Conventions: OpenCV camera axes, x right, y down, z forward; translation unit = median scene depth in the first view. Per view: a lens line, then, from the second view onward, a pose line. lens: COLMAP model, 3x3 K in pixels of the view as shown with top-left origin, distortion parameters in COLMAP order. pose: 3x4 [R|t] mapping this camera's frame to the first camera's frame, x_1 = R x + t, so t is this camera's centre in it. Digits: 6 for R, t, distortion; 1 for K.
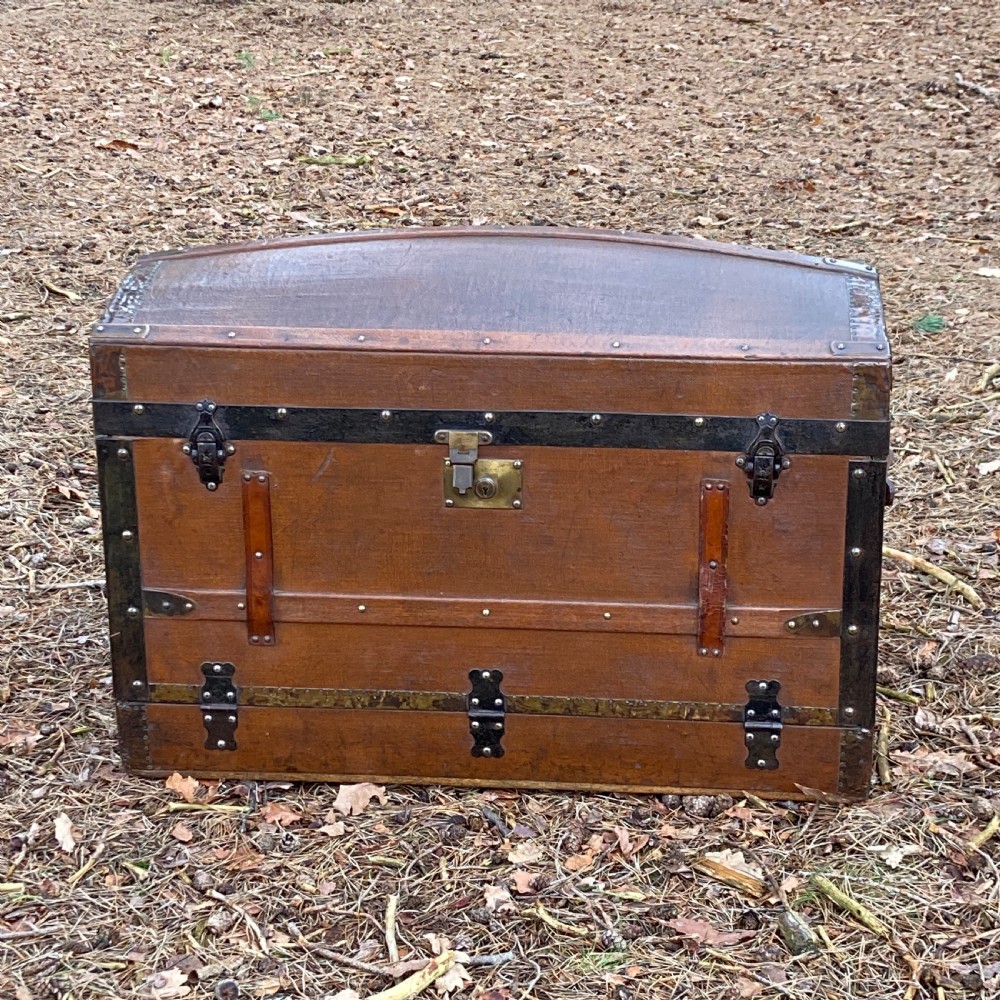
lens RADIAL K [[2108.5, 0, 500.0], [0, 2108.5, 500.0], [0, 0, 1]] dist [0.354661, -1.873712]
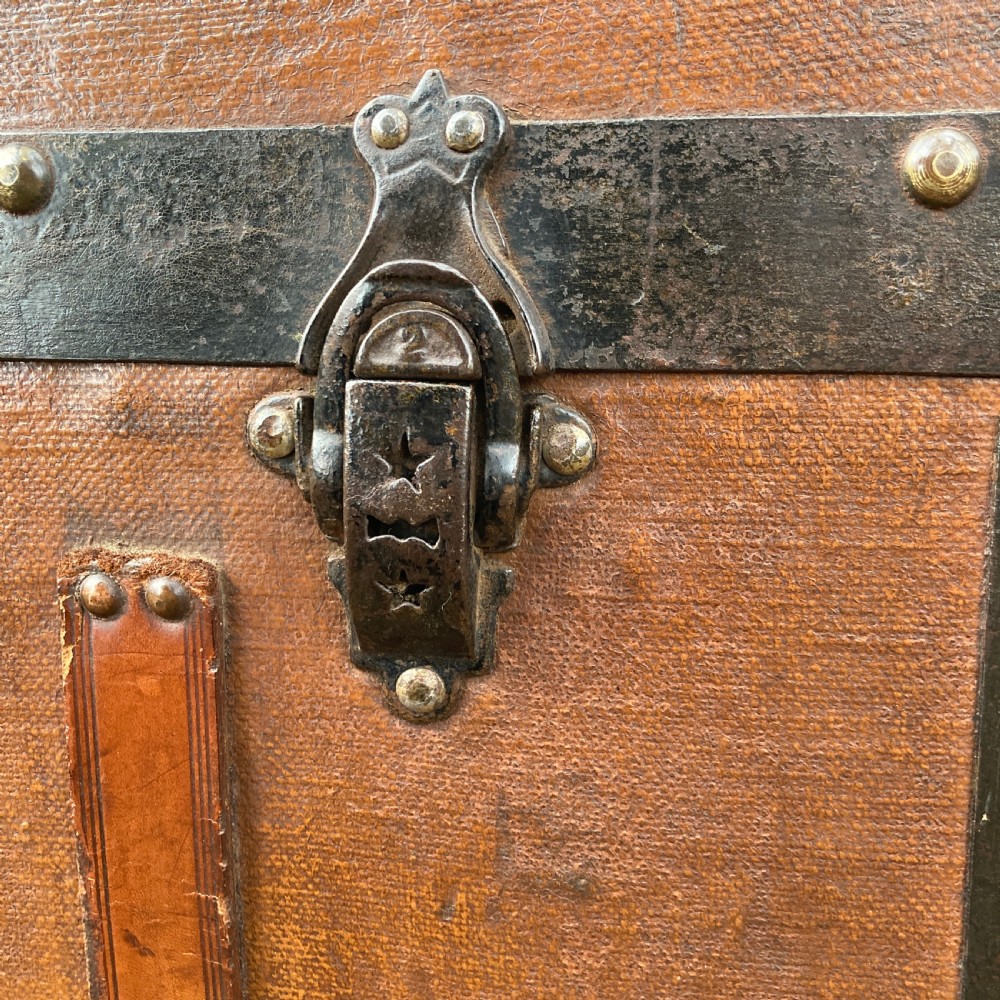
lens RADIAL K [[1145.5, 0, 500.0], [0, 1145.5, 500.0], [0, 0, 1]] dist [0.064477, -0.189489]
pose [[0.996864, 0.011827, -0.078247, 0.132805], [-0.024135, 0.987099, -0.158282, -0.000207], [0.075365, 0.159674, 0.984289, 0.894325]]
